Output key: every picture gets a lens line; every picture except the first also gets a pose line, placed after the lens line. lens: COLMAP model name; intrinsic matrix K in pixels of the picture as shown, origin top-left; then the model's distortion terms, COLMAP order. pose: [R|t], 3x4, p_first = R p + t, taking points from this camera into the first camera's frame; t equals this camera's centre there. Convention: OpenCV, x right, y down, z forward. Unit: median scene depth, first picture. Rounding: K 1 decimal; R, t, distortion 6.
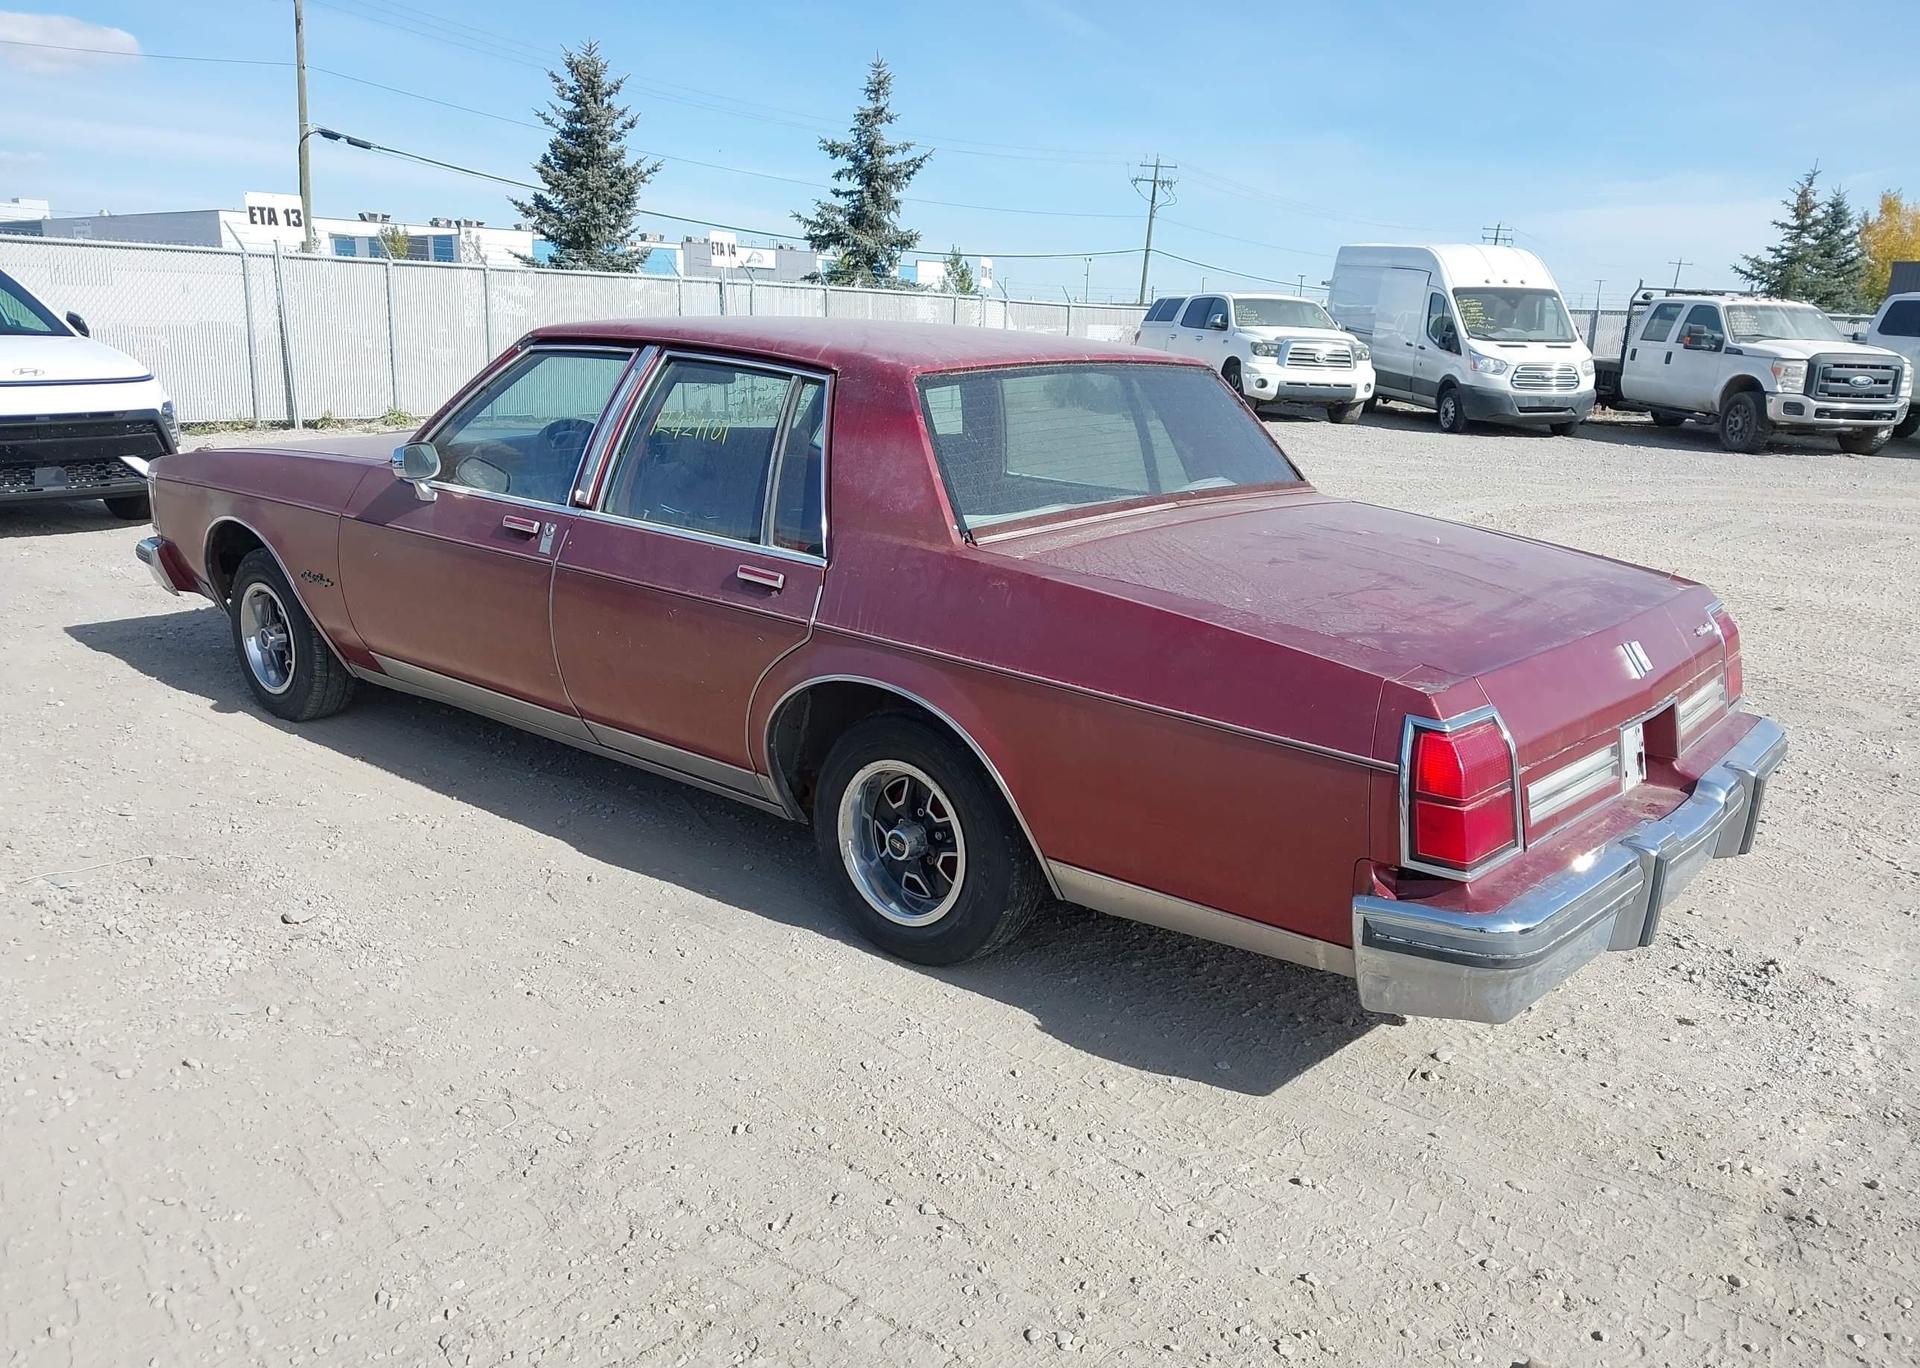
lens RADIAL K [[1527.6, 0, 964.9], [0, 1527.6, 752.2], [0, 0, 1]] dist [0.009931, -0.000303]
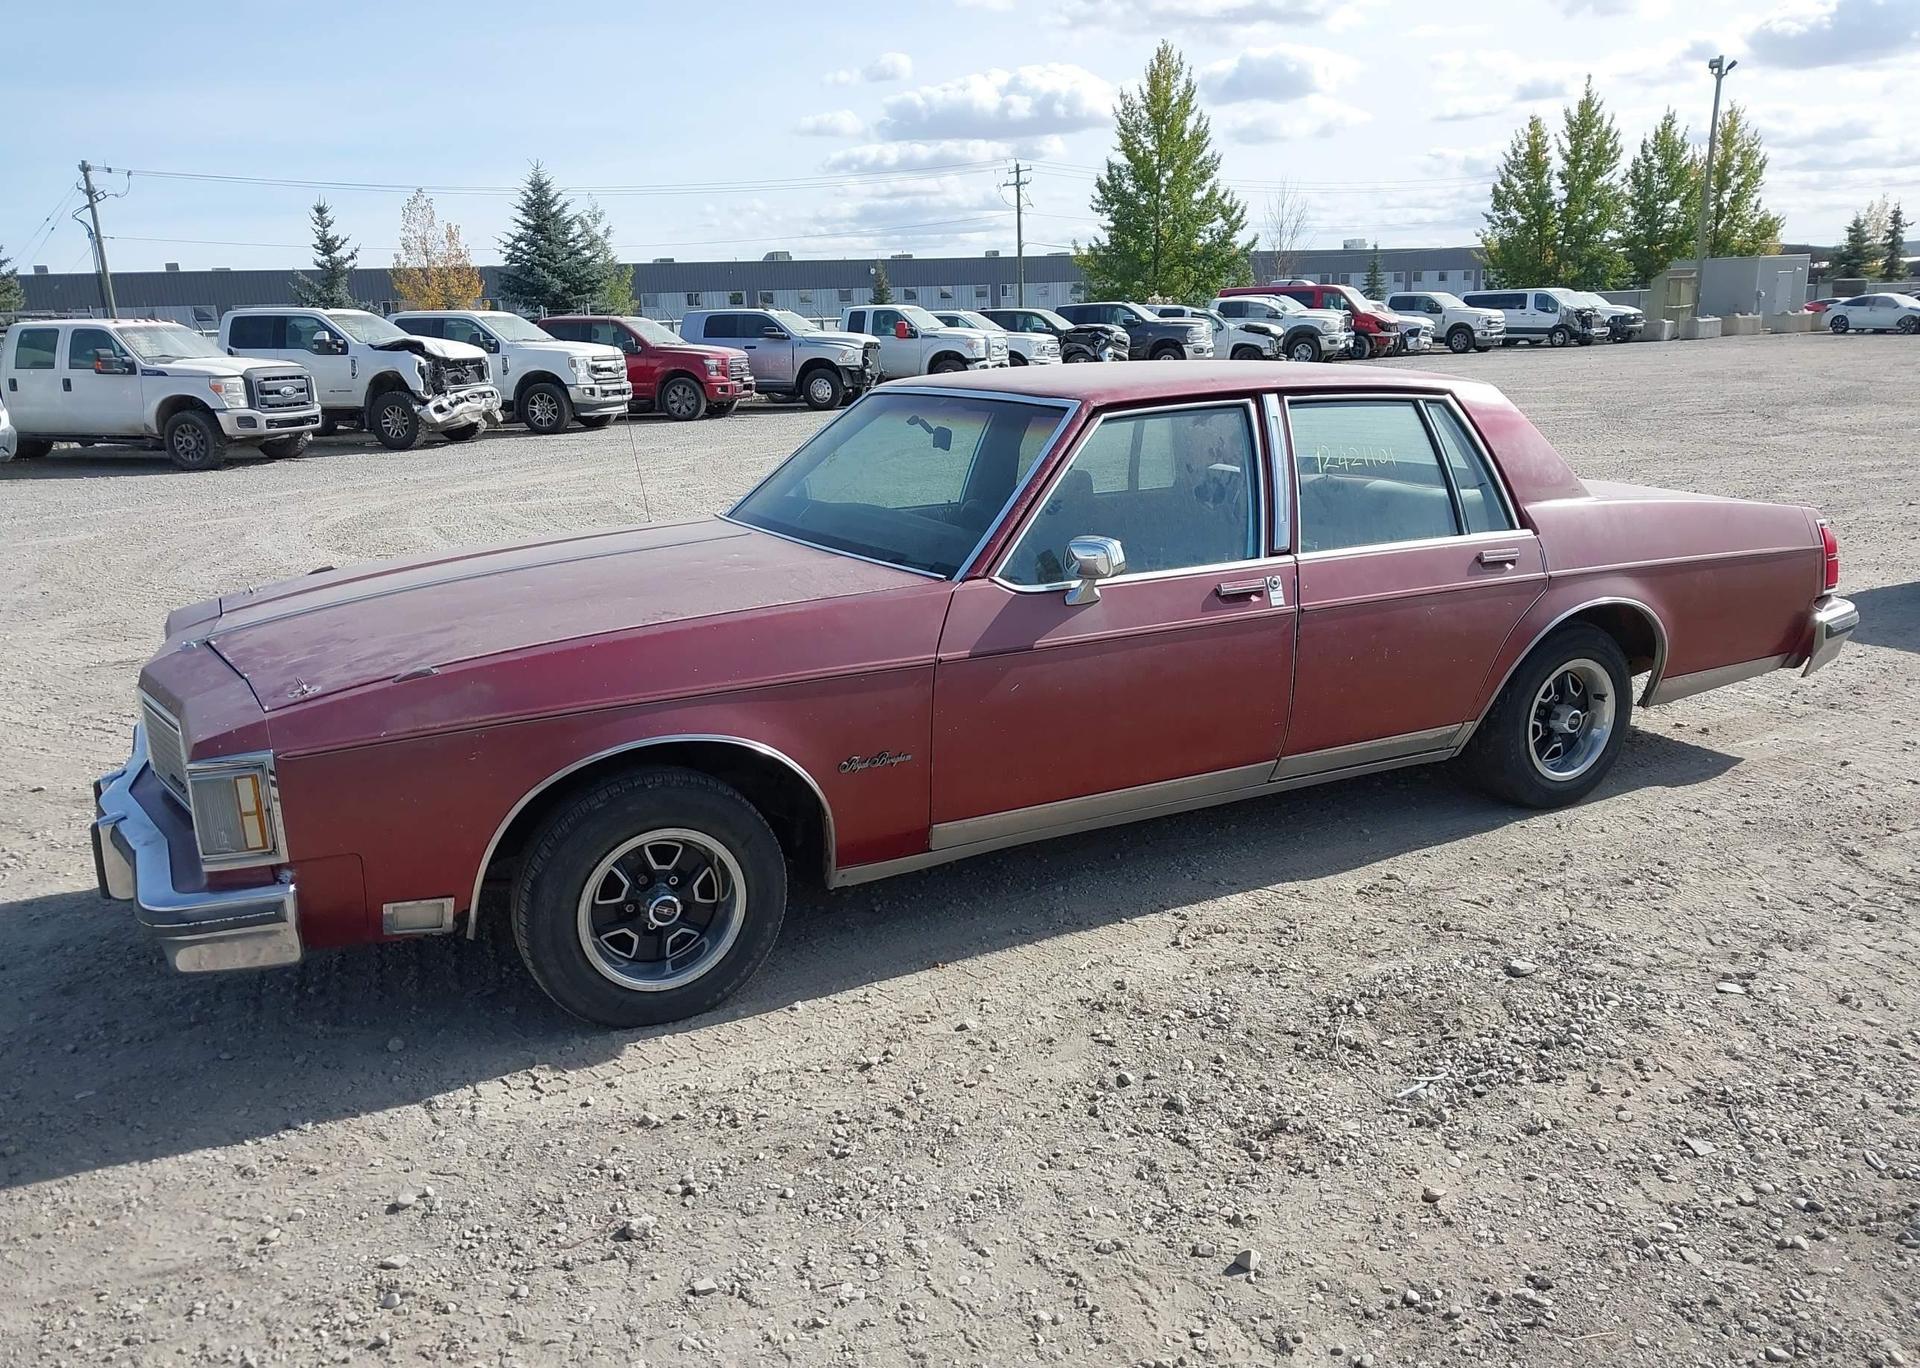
lens RADIAL K [[1527.6, 0, 964.9], [0, 1527.6, 752.2], [0, 0, 1]] dist [0.009931, -0.000303]
pose [[0.347775, -0.294035, 0.890278, -0.253964], [0.300463, 0.934424, 0.191243, -0.058890], [-0.888130, 0.200986, 0.413316, 0.157908]]
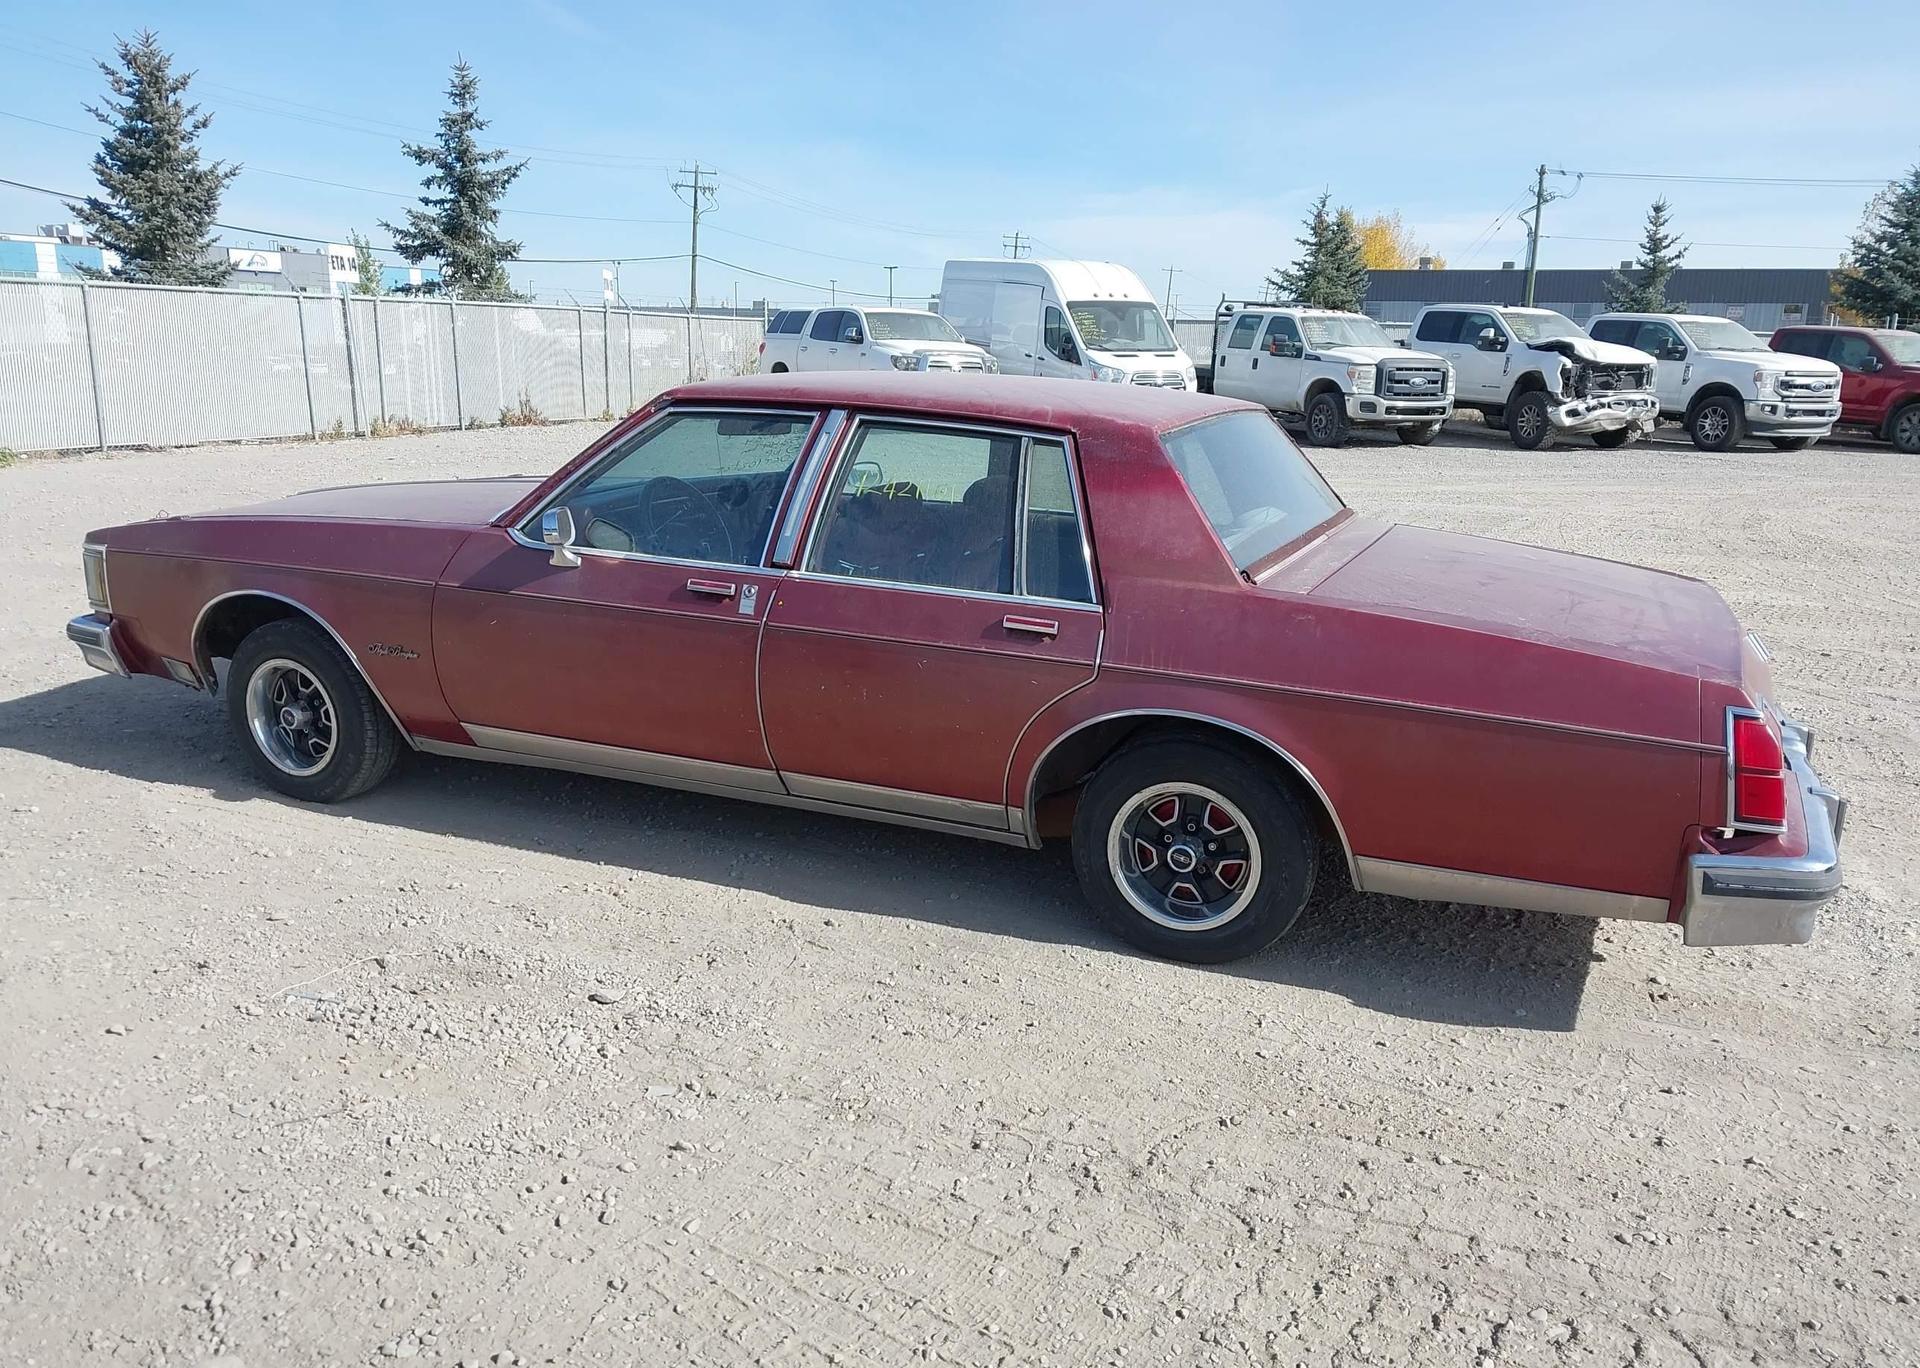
lens RADIAL K [[1527.6, 0, 964.9], [0, 1527.6, 752.2], [0, 0, 1]] dist [0.009931, -0.000303]
pose [[0.953519, -0.089086, 0.287864, -0.087192], [0.089396, 0.995923, 0.012096, -0.007524], [-0.287768, 0.014200, 0.957595, -0.002853]]
